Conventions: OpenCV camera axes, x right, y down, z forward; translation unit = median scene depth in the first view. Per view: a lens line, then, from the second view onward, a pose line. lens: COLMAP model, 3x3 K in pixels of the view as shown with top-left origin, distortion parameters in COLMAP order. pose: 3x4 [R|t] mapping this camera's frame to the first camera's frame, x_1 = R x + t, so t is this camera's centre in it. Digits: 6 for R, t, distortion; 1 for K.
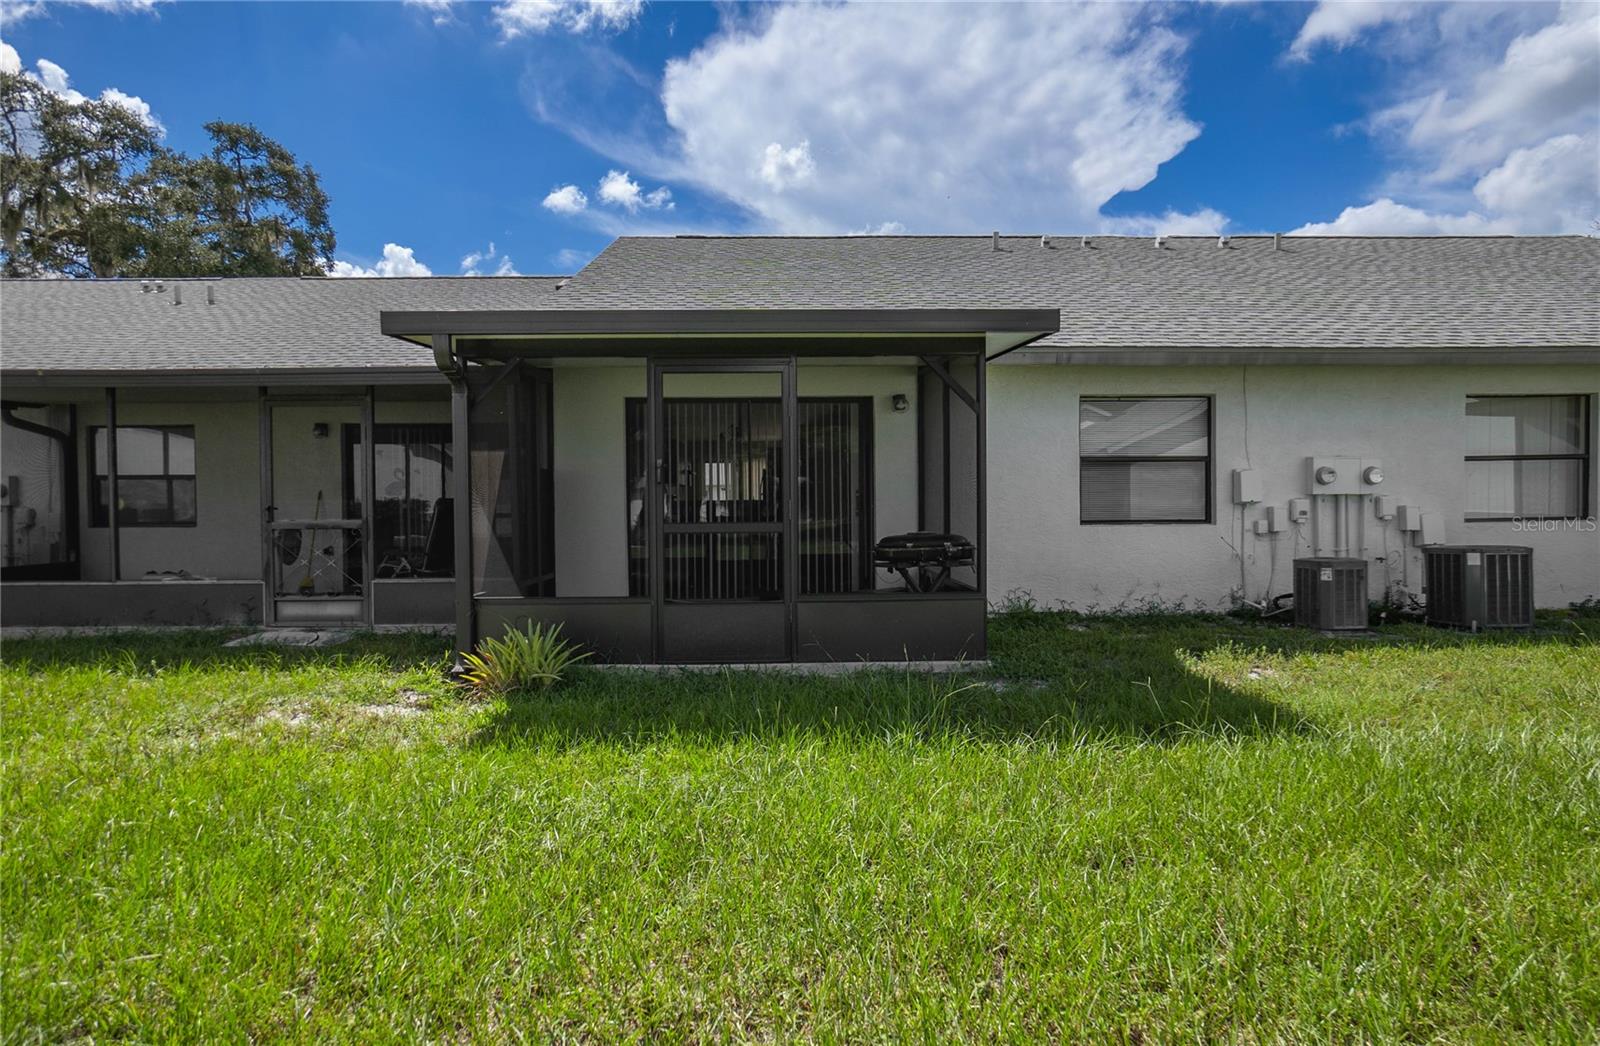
lens RADIAL K [[887.4, 0, 783.0], [0, 887.4, 495.1], [0, 0, 1]] dist [-0.013183, 0.023737]
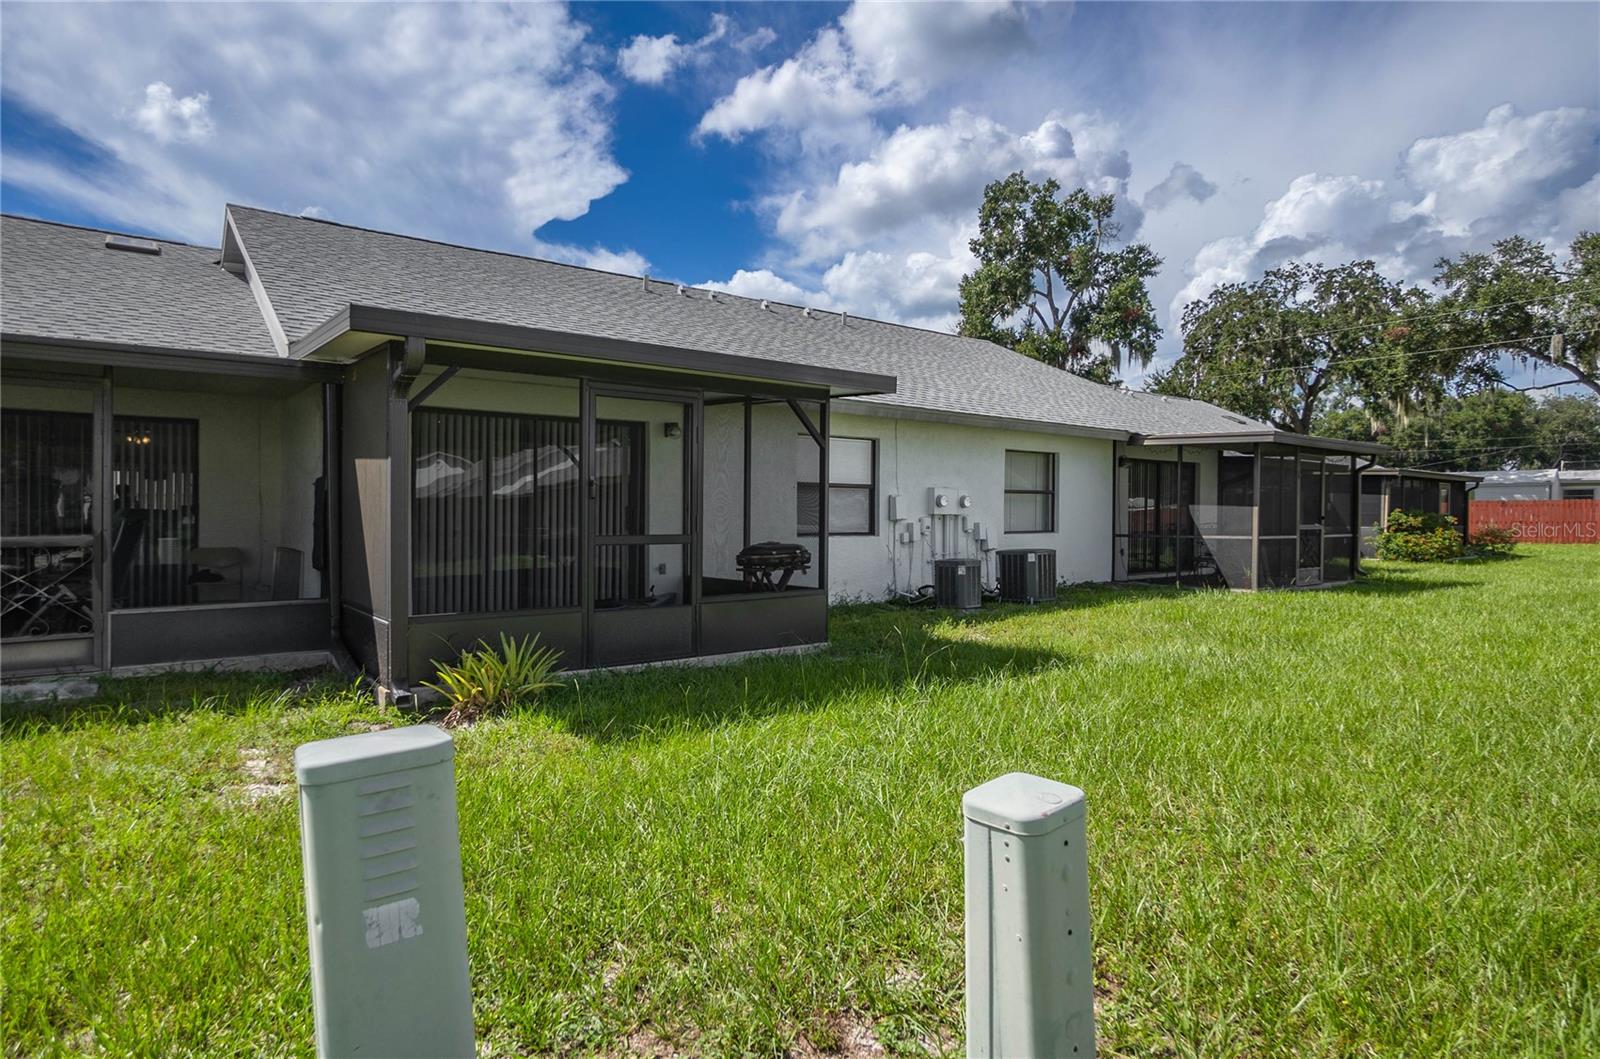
lens RADIAL K [[886.0, 0, 792.4], [0, 886.0, 534.6], [0, 0, 1]] dist [-0.022551, 0.002167]
pose [[0.806184, -0.004954, 0.591644, -0.040851], [-0.009763, 0.999717, 0.021674, 0.000315], [-0.591585, -0.023249, 0.805908, 0.000283]]
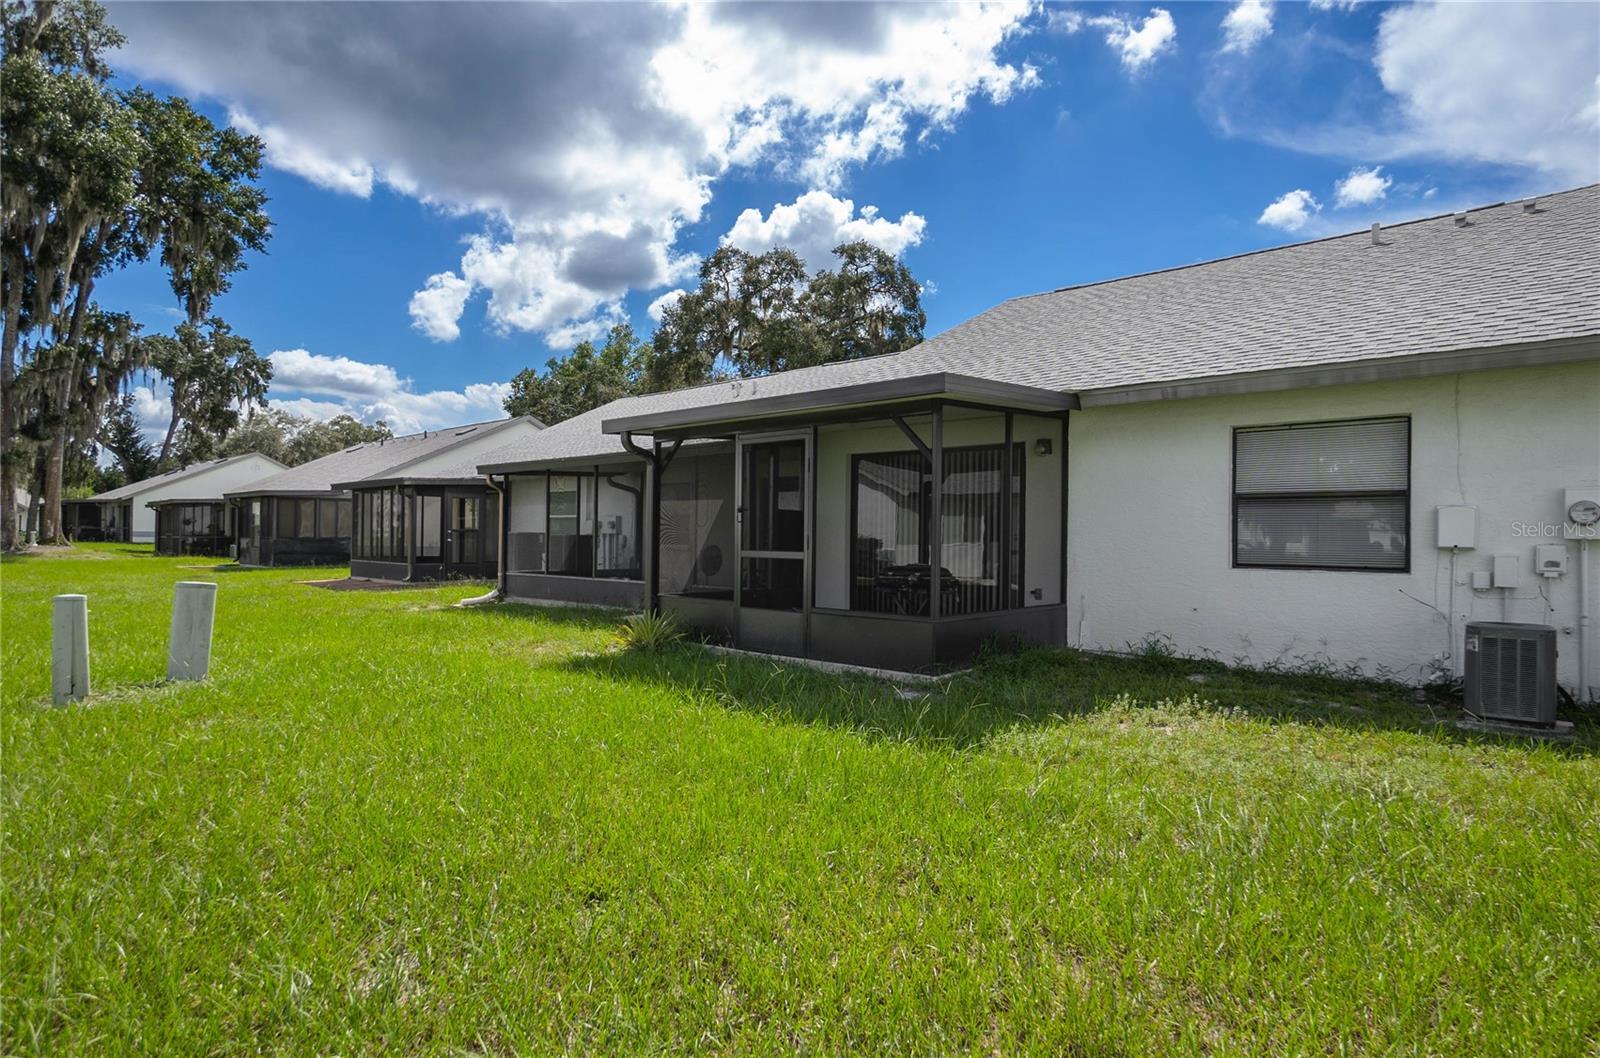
lens RADIAL K [[886.0, 0, 792.3], [0, 886.0, 529.6], [0, 0, 1]] dist [-0.022551, 0.002167]
pose [[0.709769, 0.008846, -0.704379, 0.065359], [-0.006884, 0.999961, 0.005621, -0.000839], [0.704400, 0.000859, 0.709802, 0.003543]]
